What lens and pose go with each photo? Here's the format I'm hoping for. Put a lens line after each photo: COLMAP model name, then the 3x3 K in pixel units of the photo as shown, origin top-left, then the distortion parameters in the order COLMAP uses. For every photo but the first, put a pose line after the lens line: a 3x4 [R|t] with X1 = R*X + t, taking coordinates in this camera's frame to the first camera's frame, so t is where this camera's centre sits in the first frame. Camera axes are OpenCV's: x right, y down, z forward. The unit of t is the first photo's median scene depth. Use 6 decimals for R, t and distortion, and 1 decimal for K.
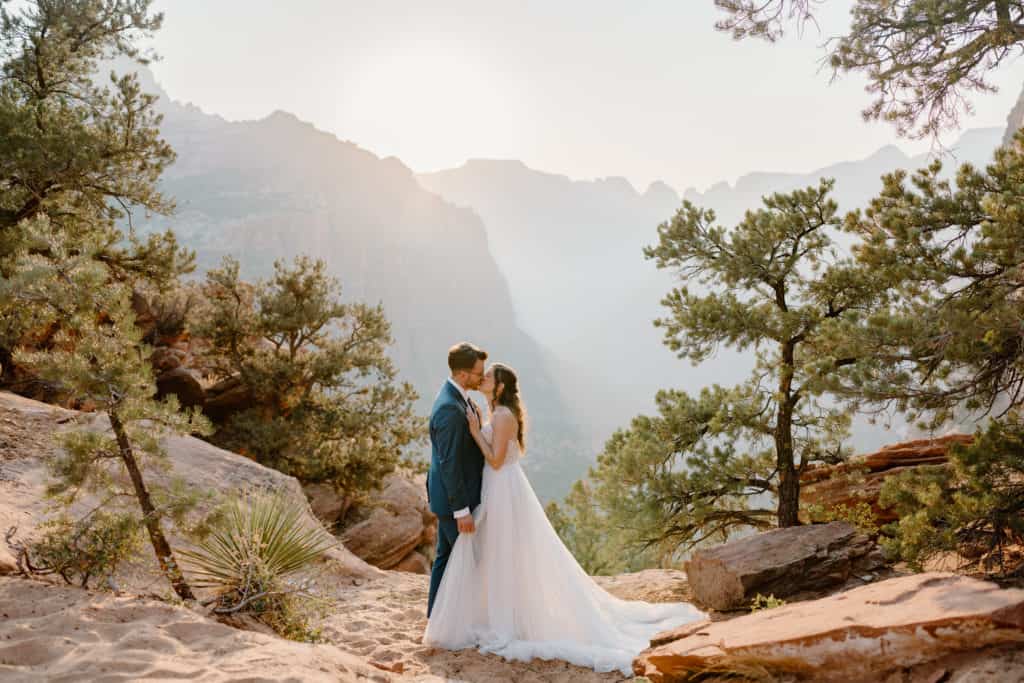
lens RADIAL K [[1029.7, 0, 512.0], [0, 1029.7, 341.5], [0, 0, 1]] dist [0.116698, -0.016539]
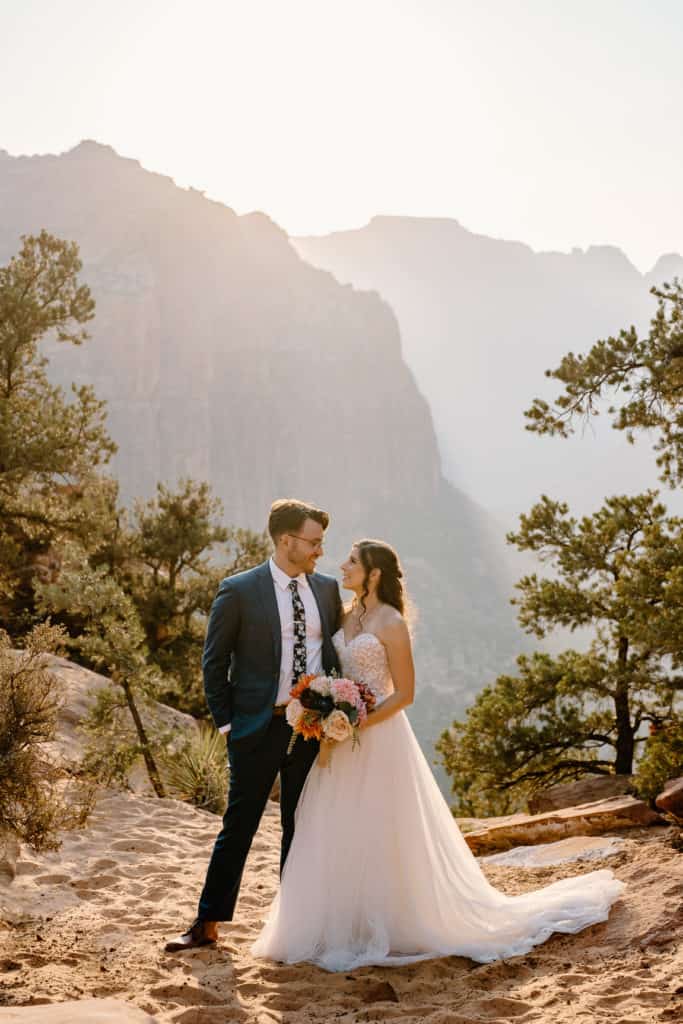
lens RADIAL K [[1582.1, 0, 341.5], [0, 1582.1, 512.0], [0, 0, 1]] dist [0.180433, 0.049740]
pose [[0.997964, 0.026611, -0.057963, 0.043575], [-0.026197, 0.999626, 0.007892, -0.125328], [0.058151, -0.006358, 0.998288, -0.815060]]
